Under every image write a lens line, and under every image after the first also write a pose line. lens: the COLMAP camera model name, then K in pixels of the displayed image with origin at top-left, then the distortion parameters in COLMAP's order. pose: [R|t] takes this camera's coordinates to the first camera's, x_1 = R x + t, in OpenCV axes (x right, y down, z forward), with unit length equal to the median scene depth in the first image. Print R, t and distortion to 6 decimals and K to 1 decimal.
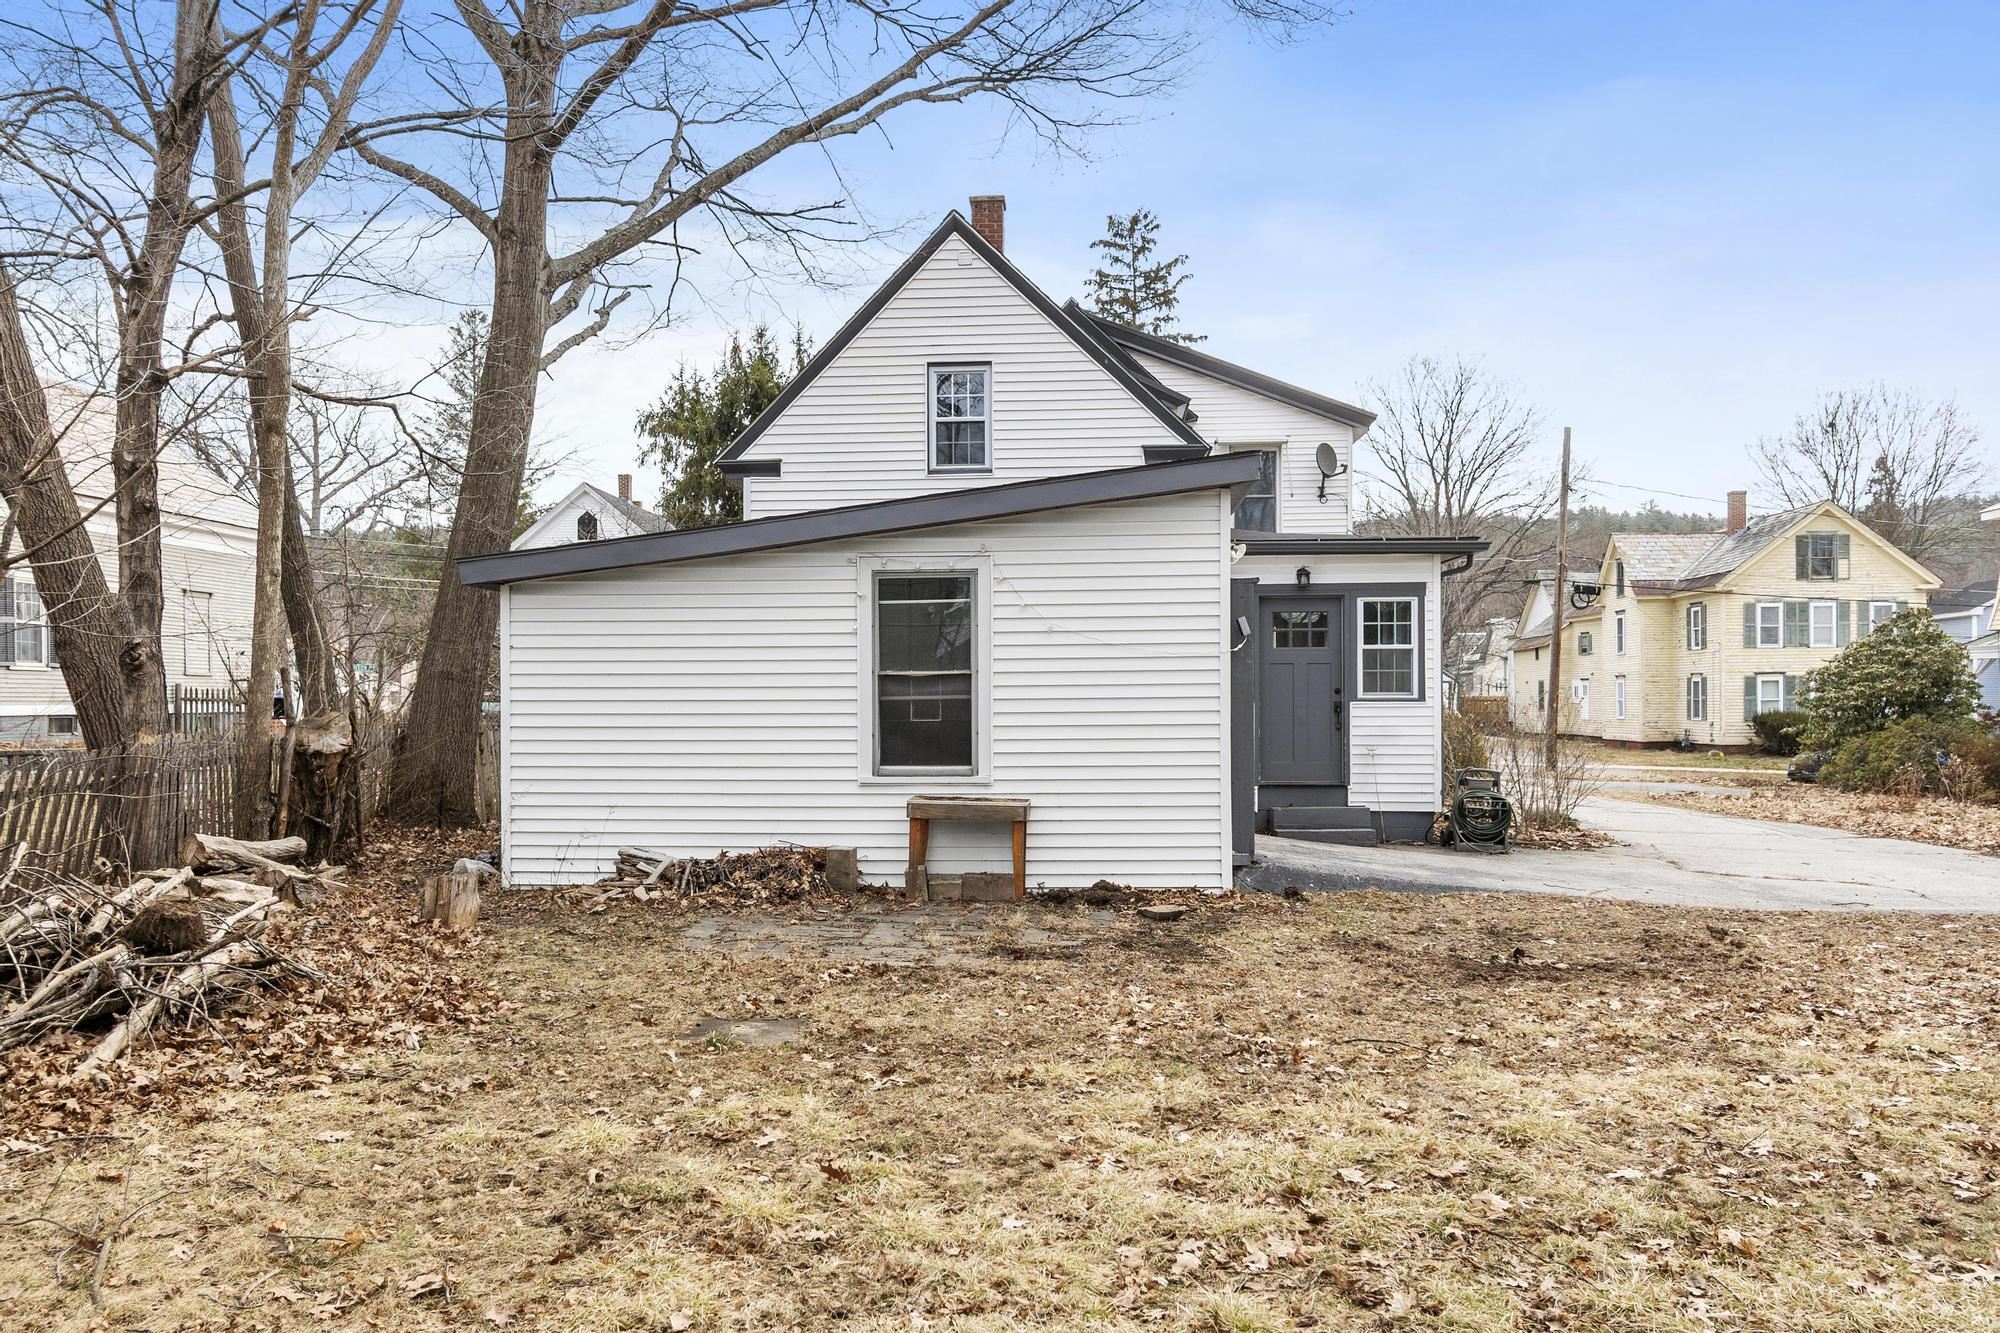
lens RADIAL K [[1574.4, 0, 999.9], [0, 1574.4, 687.4], [0, 0, 1]] dist [0.006798, -0.001415]
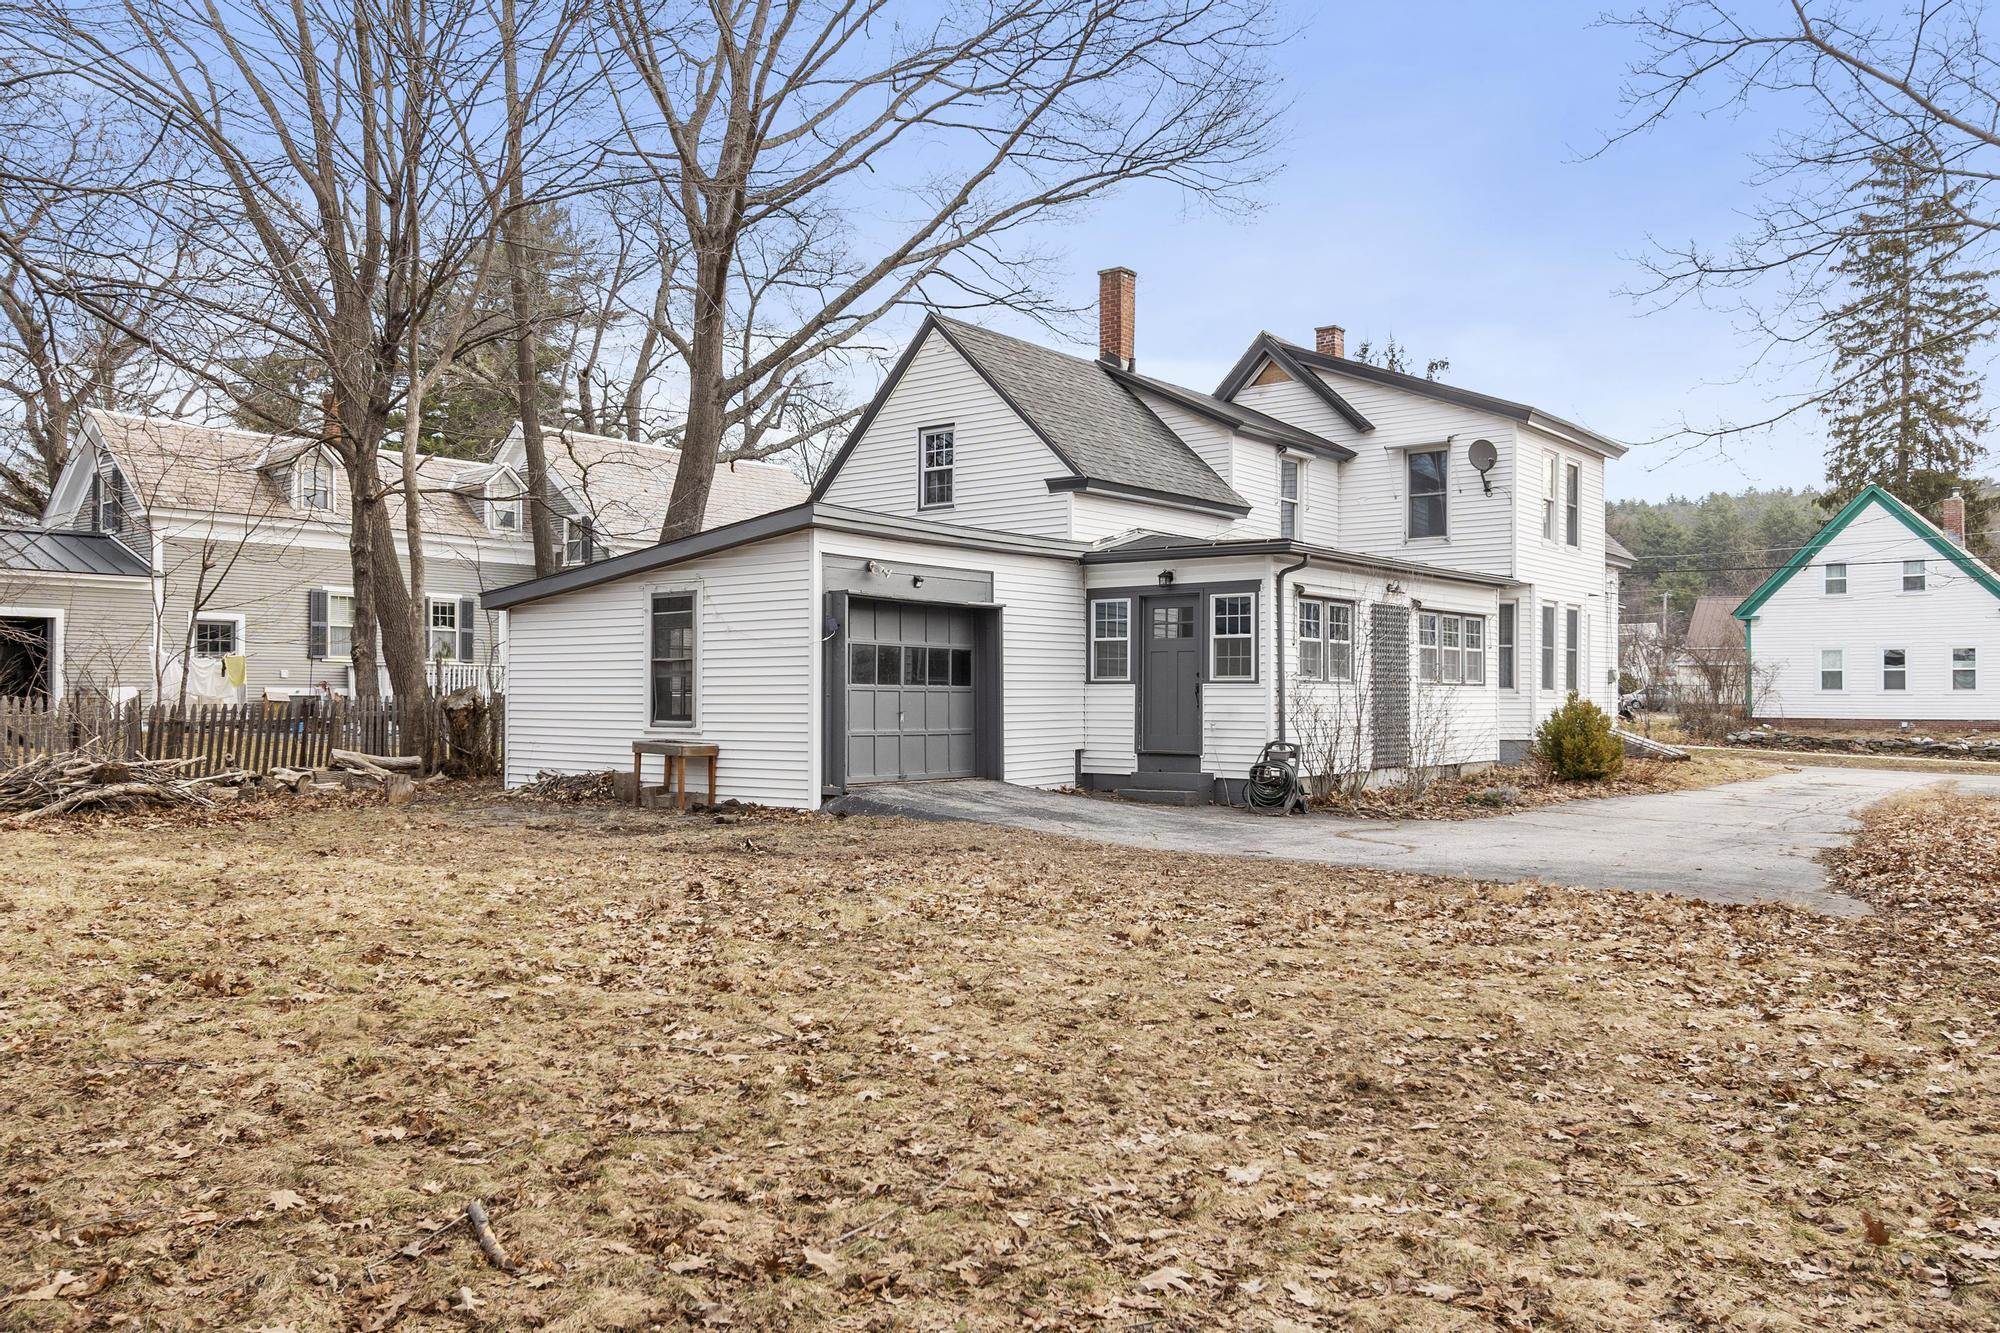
lens RADIAL K [[1574.4, 0, 1003.0], [0, 1574.4, 673.0], [0, 0, 1]] dist [0.006798, -0.001415]
pose [[0.820729, -0.002071, -0.571313, 0.968563], [-0.002109, 0.999976, -0.006656, 0.011643], [0.571313, 0.006668, 0.820705, -0.059773]]
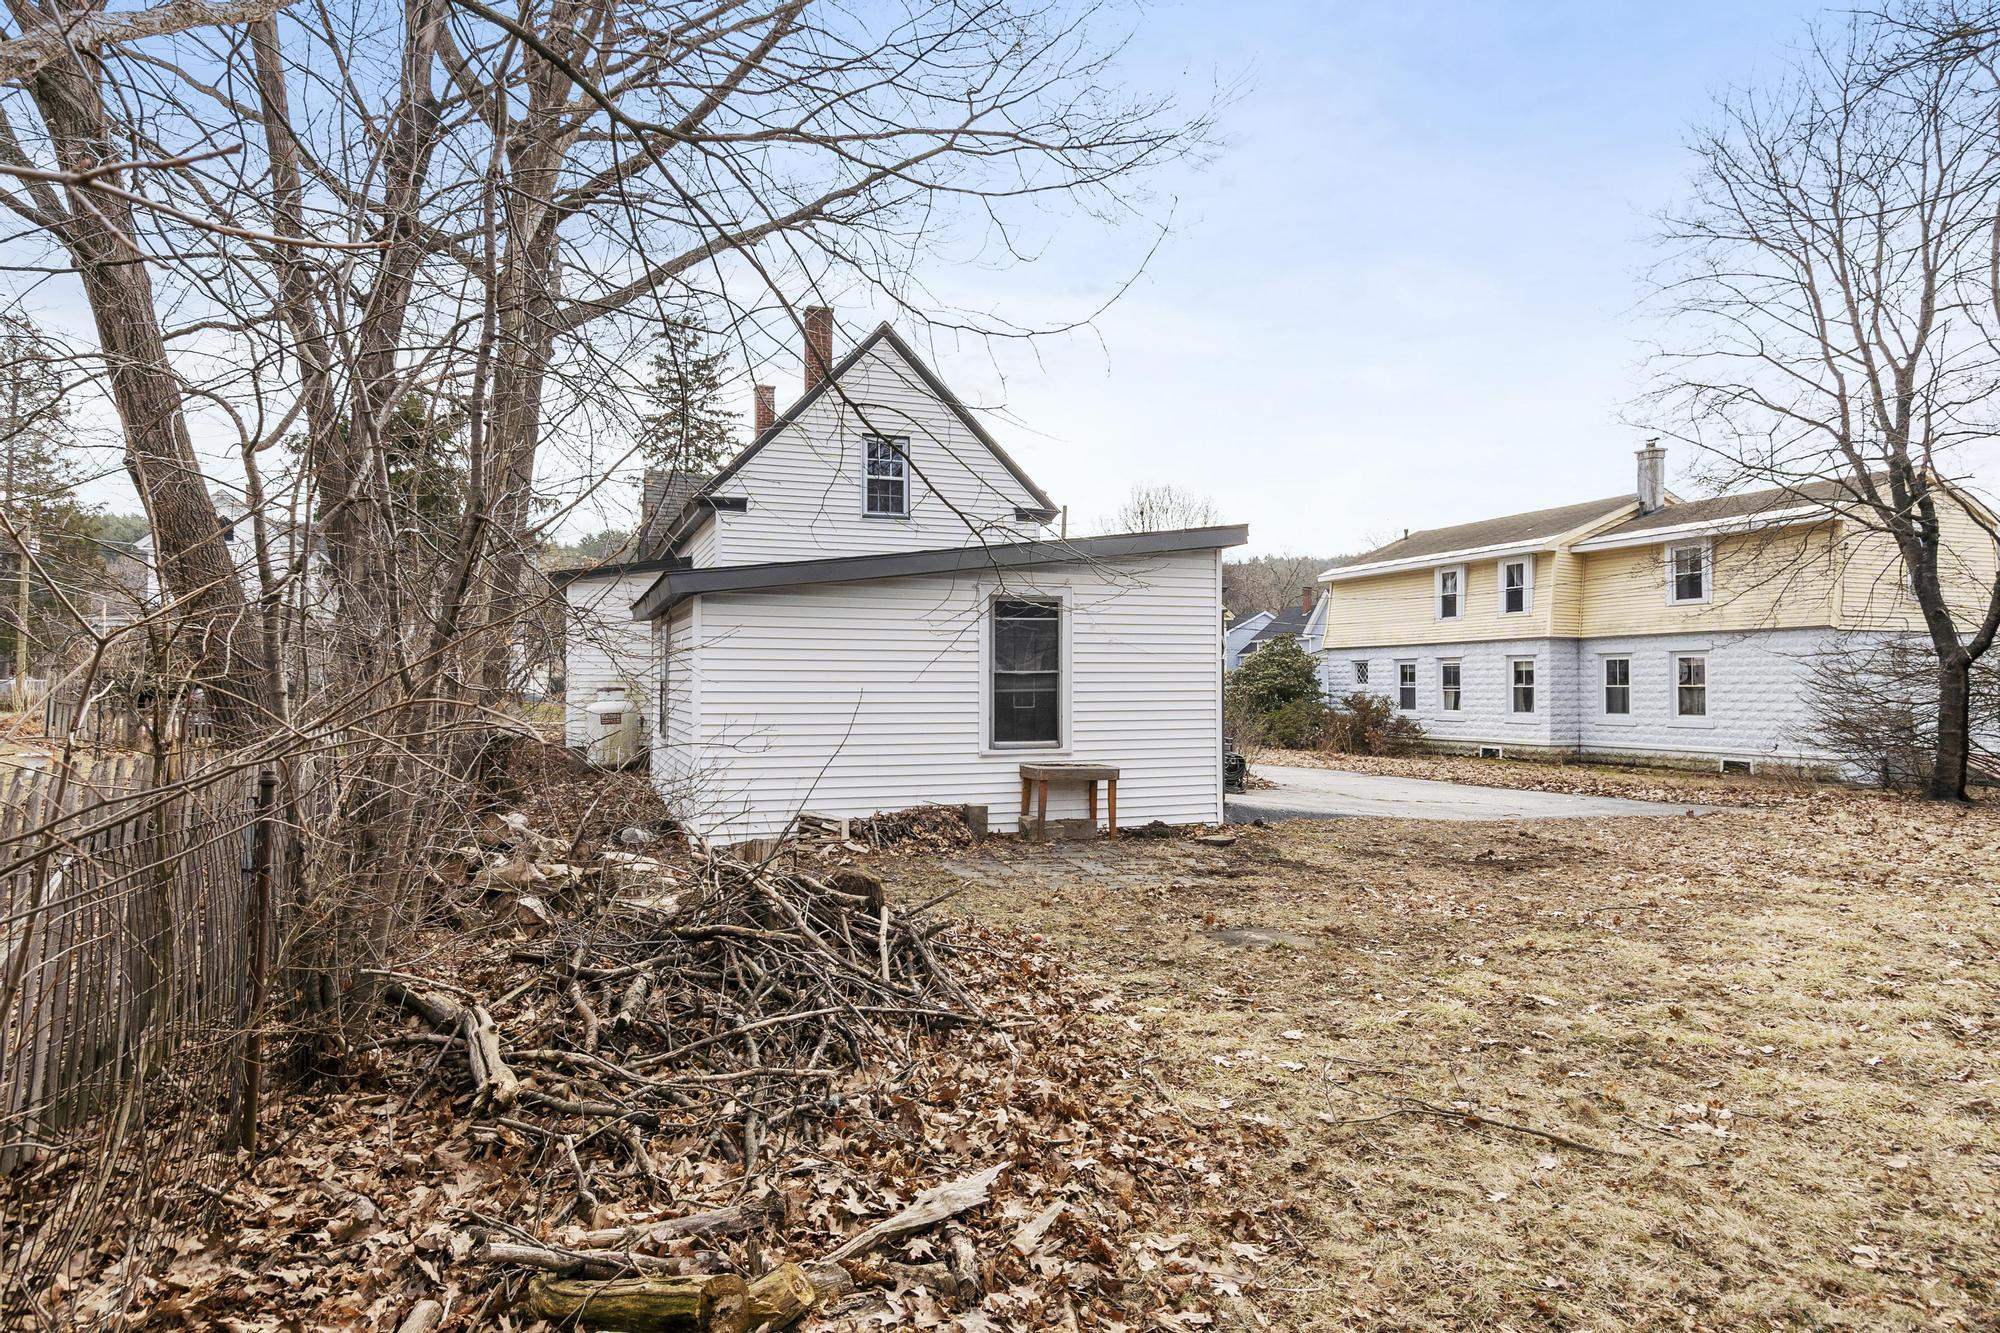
lens RADIAL K [[1166.0, 0, 1006.4], [0, 1166.0, 646.4], [0, 0, 1]] dist [0.027547, 0.000447]
pose [[0.905498, 0.018720, 0.423938, -0.435251], [-0.006892, 0.999544, -0.029415, -0.001322], [-0.424295, 0.023713, 0.905213, 0.092780]]
